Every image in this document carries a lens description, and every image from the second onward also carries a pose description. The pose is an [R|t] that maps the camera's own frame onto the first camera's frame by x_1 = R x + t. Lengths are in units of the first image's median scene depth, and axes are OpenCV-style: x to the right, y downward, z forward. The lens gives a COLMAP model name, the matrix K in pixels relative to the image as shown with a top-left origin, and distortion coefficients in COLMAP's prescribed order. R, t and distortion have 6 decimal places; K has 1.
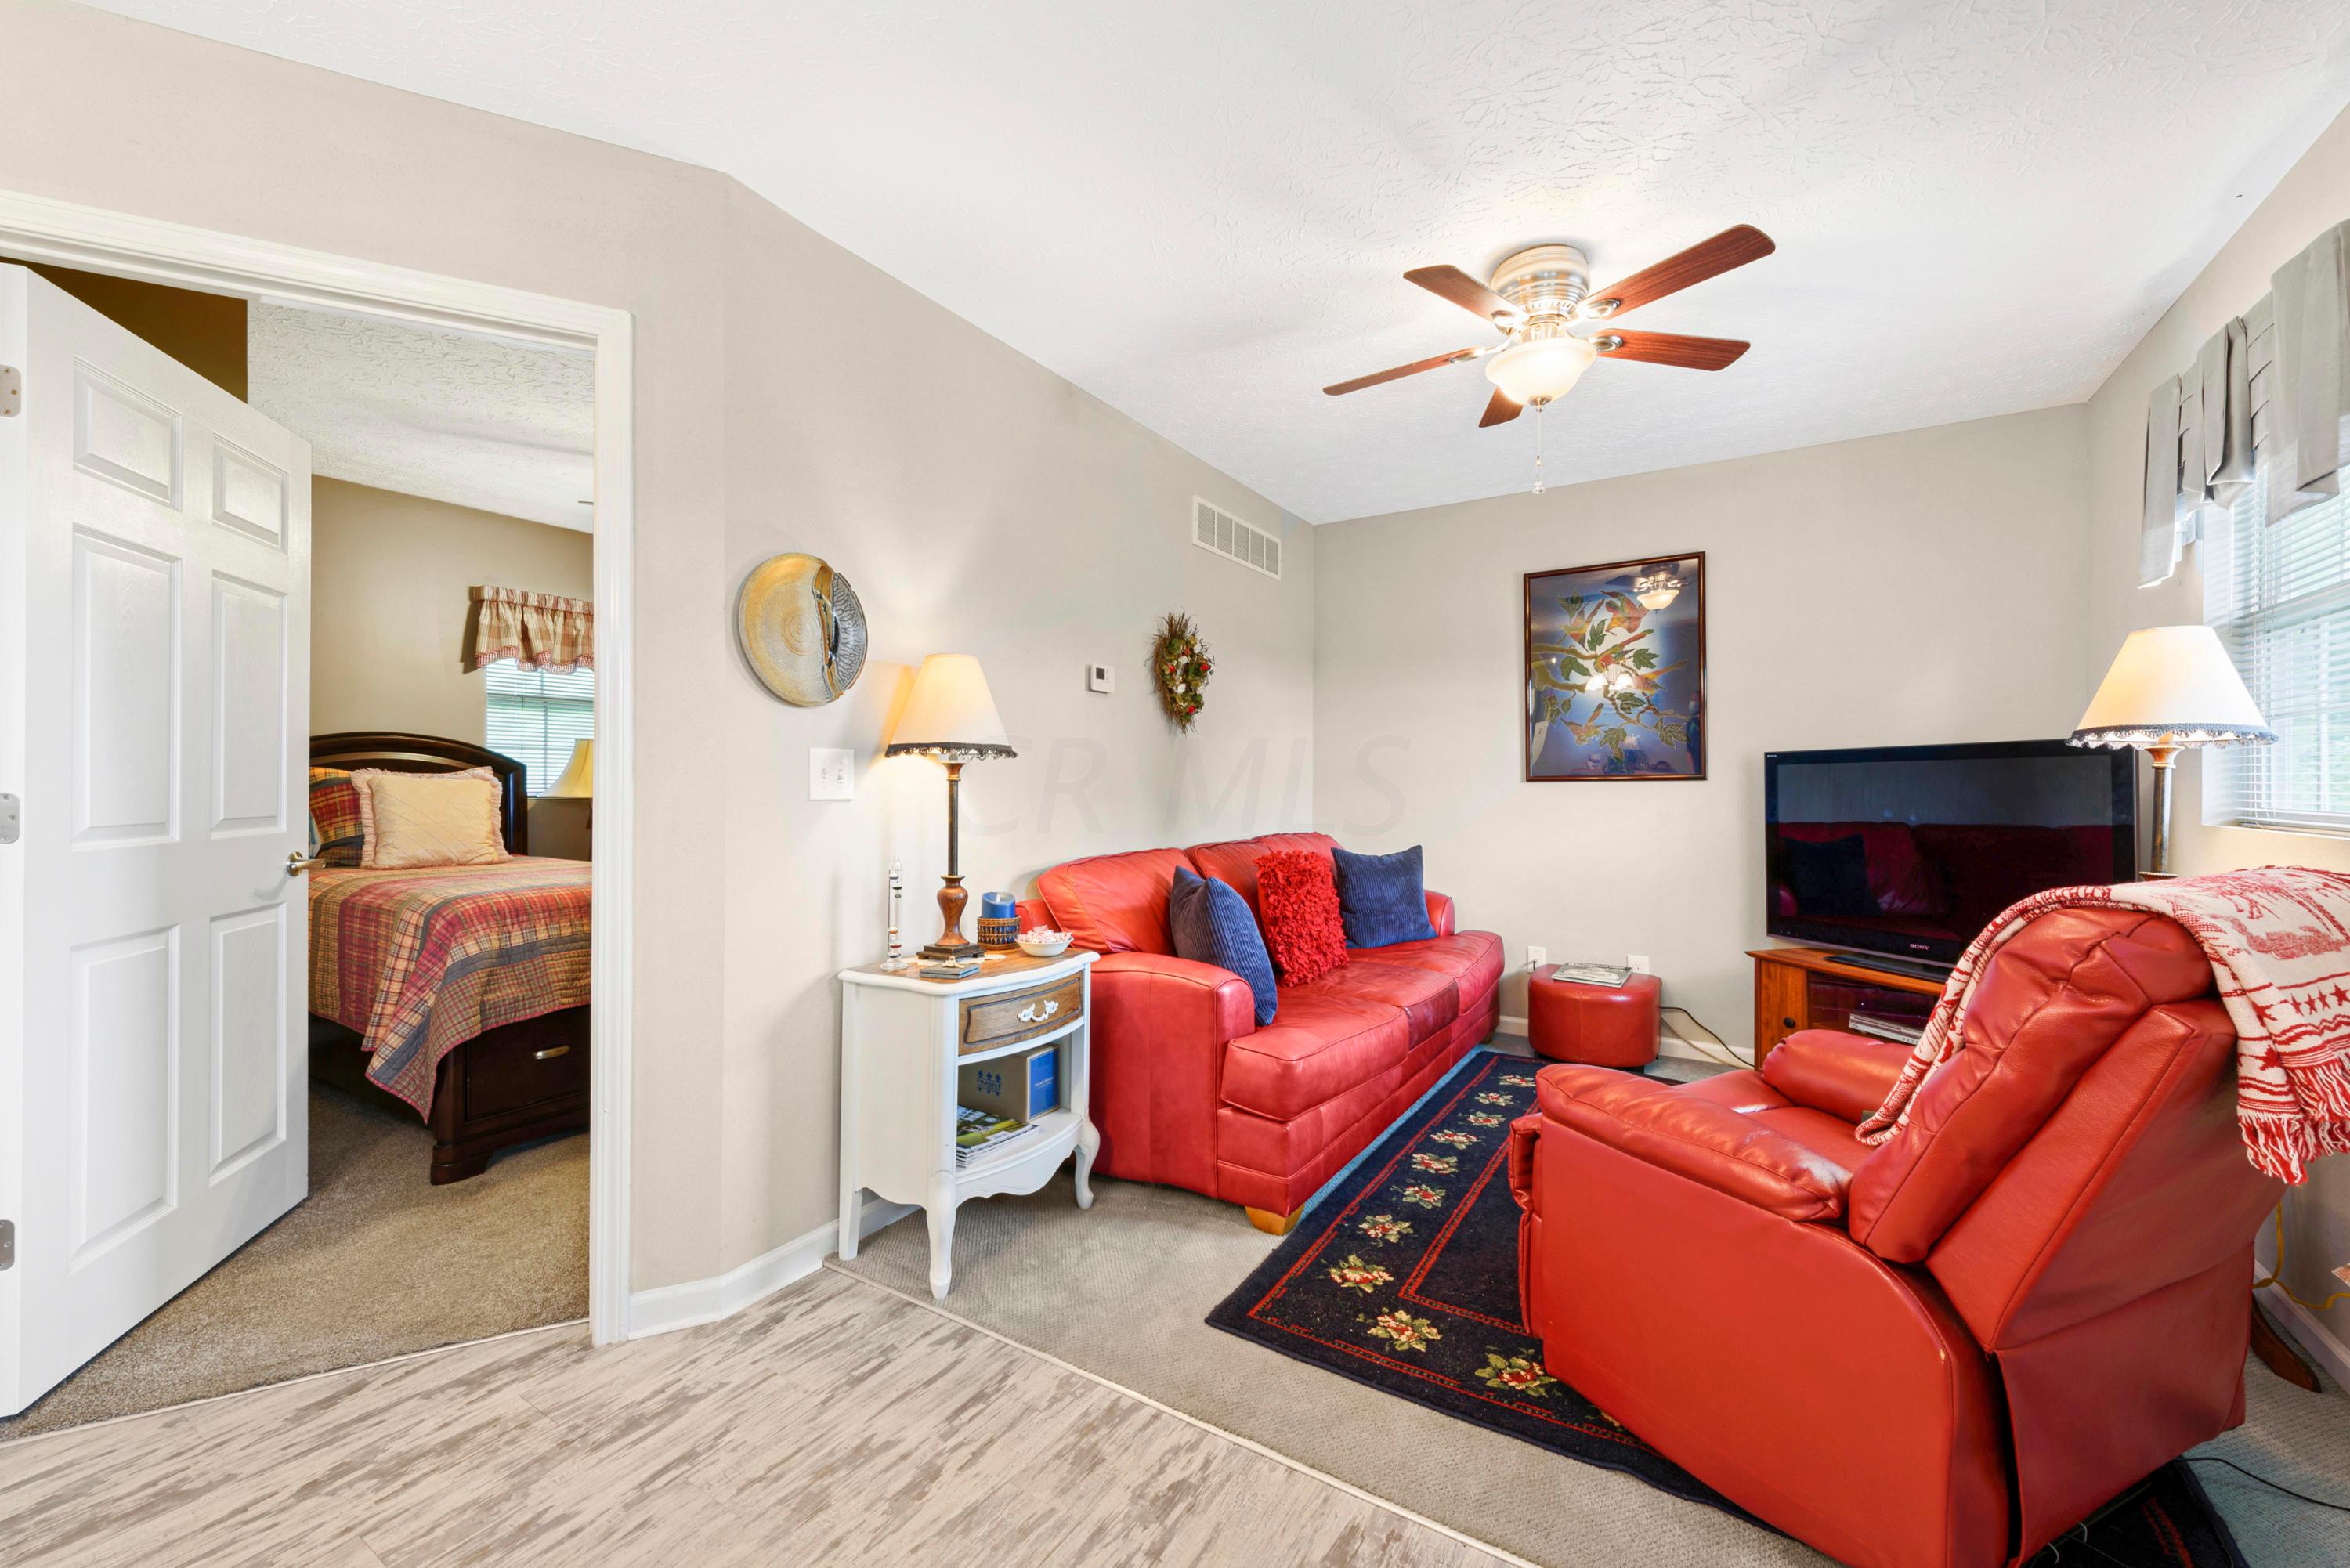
lens RADIAL K [[931.8, 0, 1166.1], [0, 931.8, 783.4], [0, 0, 1]] dist [0.001770, -0.000335]
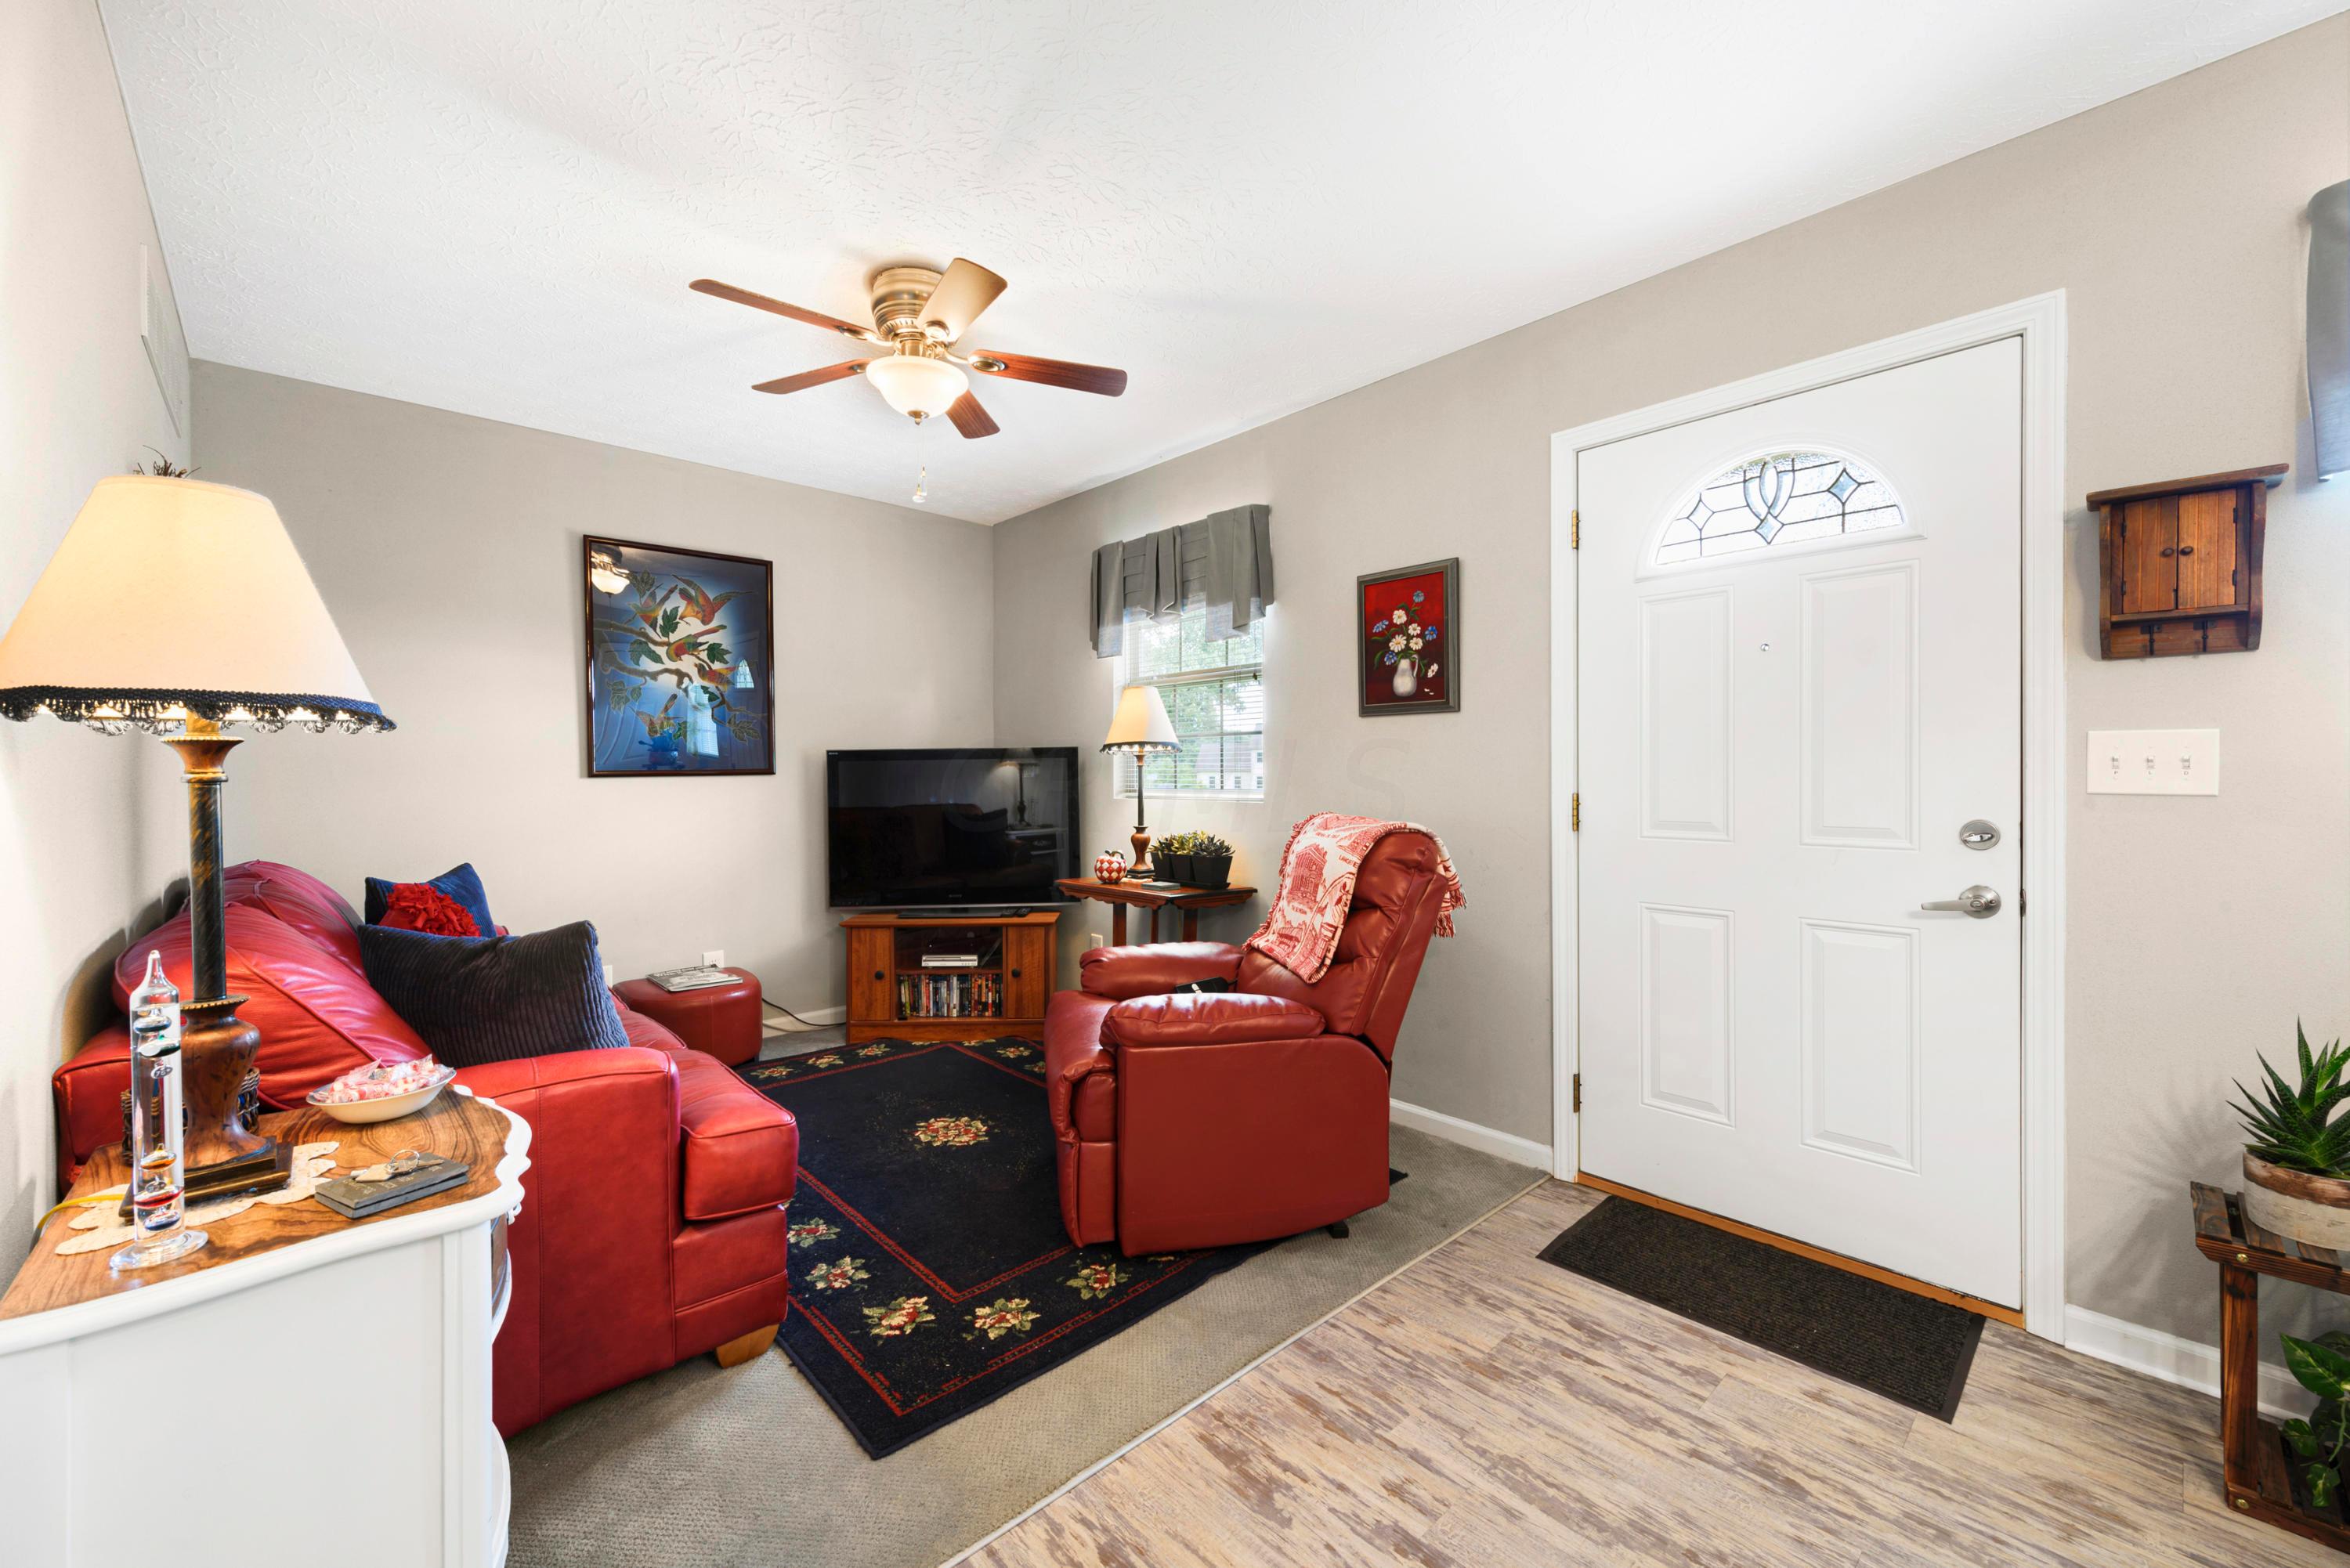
lens RADIAL K [[928.2, 0, 1174.6], [0, 928.2, 767.8], [0, 0, 1]] dist [0.021172, -0.008294]
pose [[0.244334, 0.003027, 0.969687, -0.545586], [0.006798, 0.999965, -0.004834, -0.004072], [-0.969667, 0.007773, 0.244304, 0.450234]]
